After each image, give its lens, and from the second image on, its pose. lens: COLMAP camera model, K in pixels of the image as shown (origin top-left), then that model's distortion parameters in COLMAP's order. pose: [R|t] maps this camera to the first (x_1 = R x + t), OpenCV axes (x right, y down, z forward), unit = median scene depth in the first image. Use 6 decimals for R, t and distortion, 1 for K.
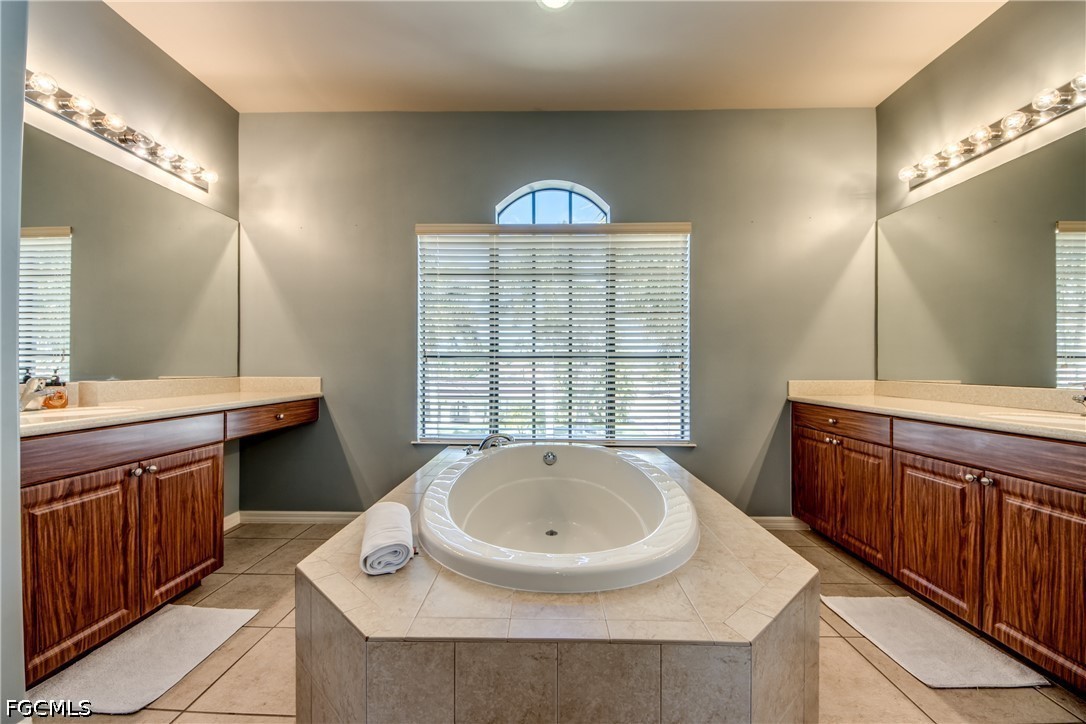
lens RADIAL K [[439.6, 0, 543.0], [0, 439.6, 362.0], [0, 0, 1]] dist [0.038676, -0.025375]
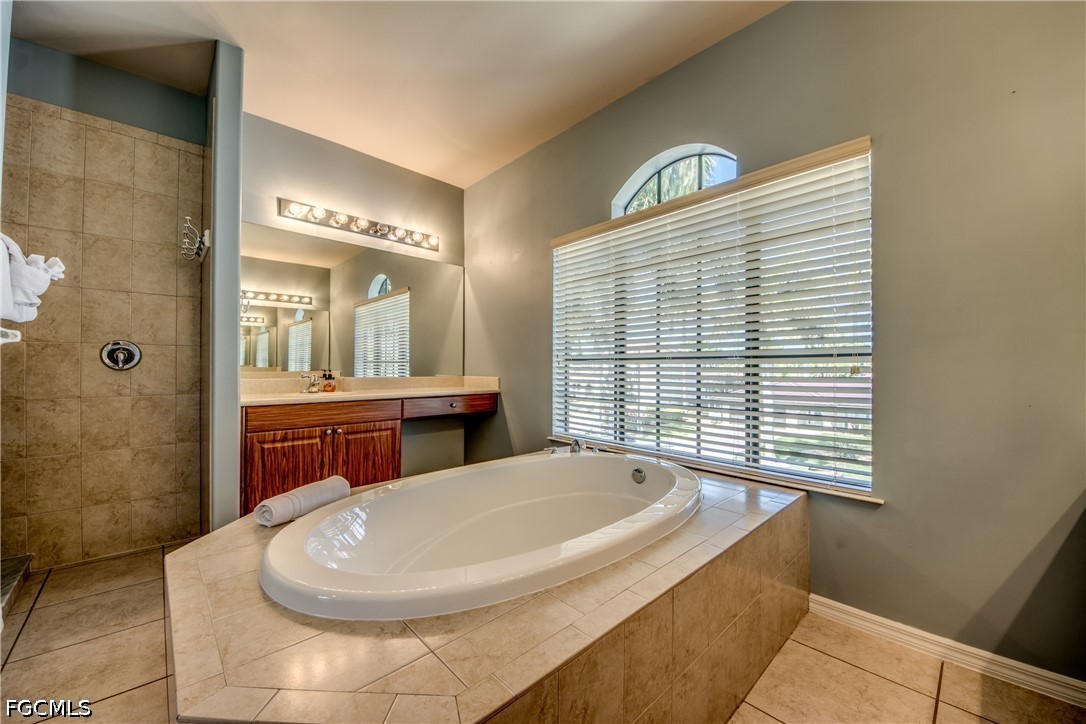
lens RADIAL K [[404.8, 0, 548.8], [0, 404.8, 363.1], [0, 0, 1]] dist [0.050531, -0.028714]
pose [[0.699369, -0.007850, -0.714718, 0.540640], [0.005646, 0.999969, -0.005459, 0.001309], [0.714739, -0.000217, 0.699392, 0.360444]]
